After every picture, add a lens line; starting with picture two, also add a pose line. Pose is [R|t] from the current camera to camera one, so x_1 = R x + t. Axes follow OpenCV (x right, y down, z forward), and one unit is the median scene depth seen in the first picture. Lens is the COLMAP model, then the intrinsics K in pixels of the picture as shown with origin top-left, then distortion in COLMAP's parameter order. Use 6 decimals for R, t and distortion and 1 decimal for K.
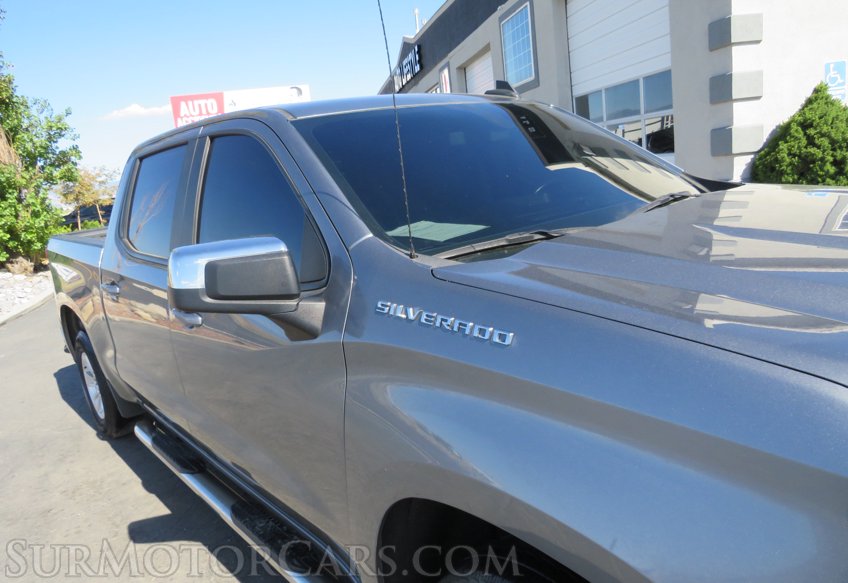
lens RADIAL K [[599.1, 0, 420.0], [0, 599.1, 292.4], [0, 0, 1]] dist [-0.030795, 0.007369]
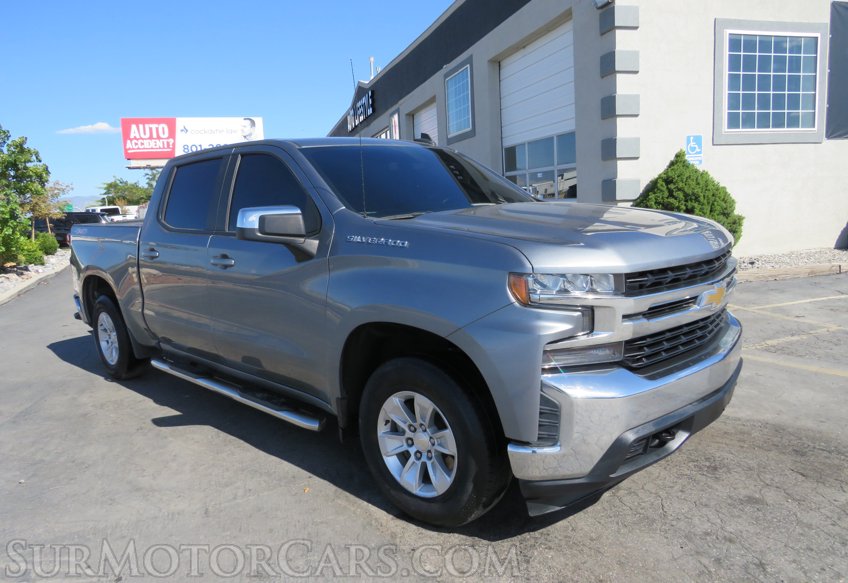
lens RADIAL K [[599.1, 0, 420.0], [0, 599.1, 292.4], [0, 0, 1]] dist [-0.030795, 0.007369]
pose [[0.994141, 0.051219, 0.095186, -0.001718], [-0.044934, 0.996738, -0.067036, 0.068096], [-0.098309, 0.062366, 0.993200, -0.216927]]
